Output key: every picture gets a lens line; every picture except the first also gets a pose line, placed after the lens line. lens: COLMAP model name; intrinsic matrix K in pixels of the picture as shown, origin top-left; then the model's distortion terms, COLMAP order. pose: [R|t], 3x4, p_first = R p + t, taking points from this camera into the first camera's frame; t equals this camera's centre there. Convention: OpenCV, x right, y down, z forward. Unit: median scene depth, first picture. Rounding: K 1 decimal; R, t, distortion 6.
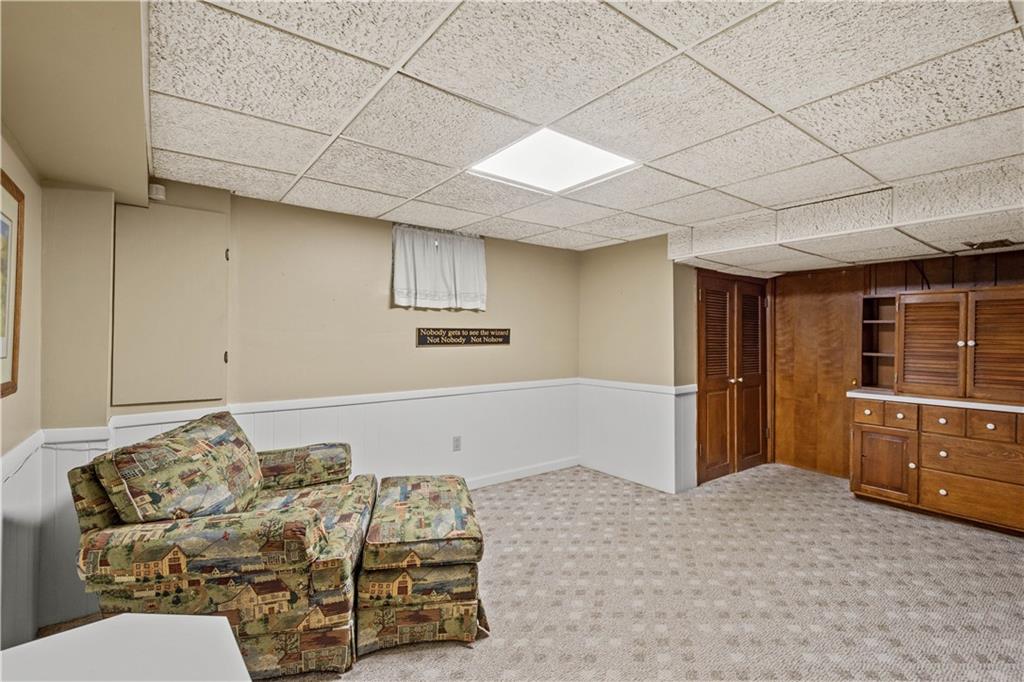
lens RADIAL K [[463.4, 0, 524.4], [0, 463.4, 334.5], [0, 0, 1]] dist [0.002121, -0.000121]
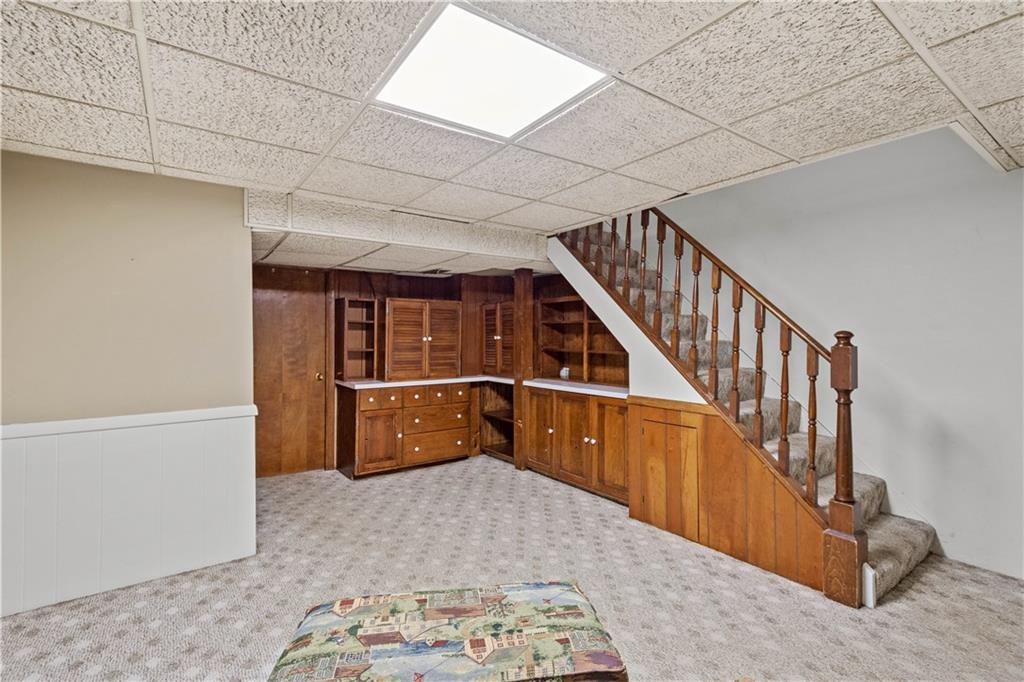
lens RADIAL K [[463.4, 0, 524.4], [0, 463.4, 334.5], [0, 0, 1]] dist [0.002121, -0.000121]
pose [[0.036573, -0.003541, 0.999325, -0.405573], [-0.002911, 0.999989, 0.003650, -0.000641], [-0.999327, -0.003043, 0.036562, 0.593064]]
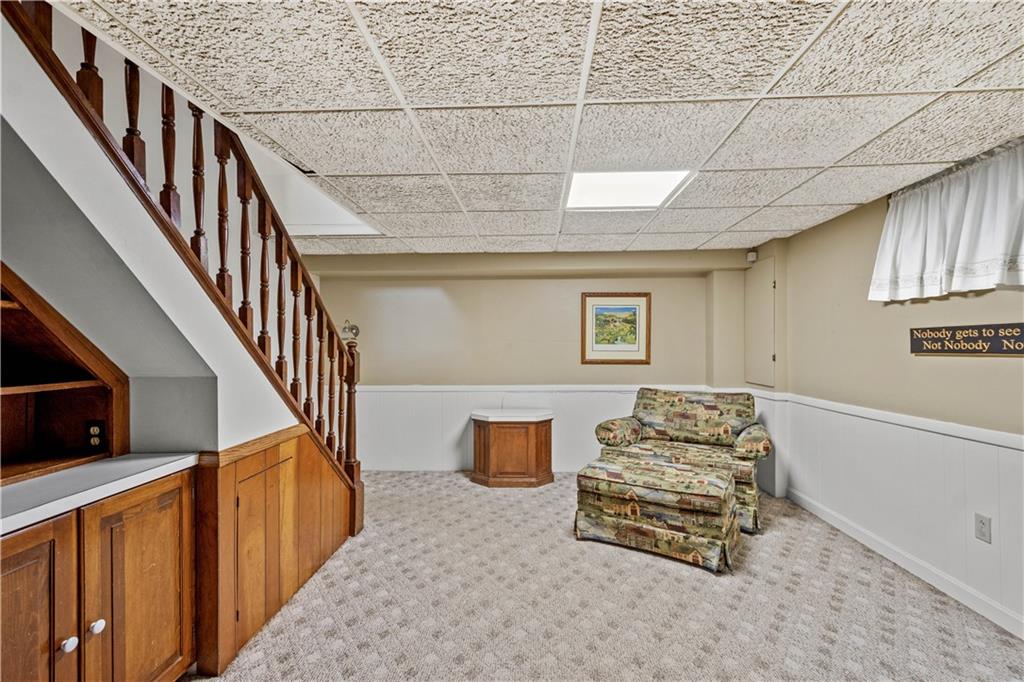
lens RADIAL K [[454.9, 0, 512.0], [0, 454.9, 341.0], [0, 0, 1]] dist [0.002079, 0.000230]
pose [[-0.661514, -0.007386, -0.749896, 0.690310], [0.007179, 0.999843, -0.016181, 0.011765], [0.749898, -0.016088, -0.661357, 0.990605]]
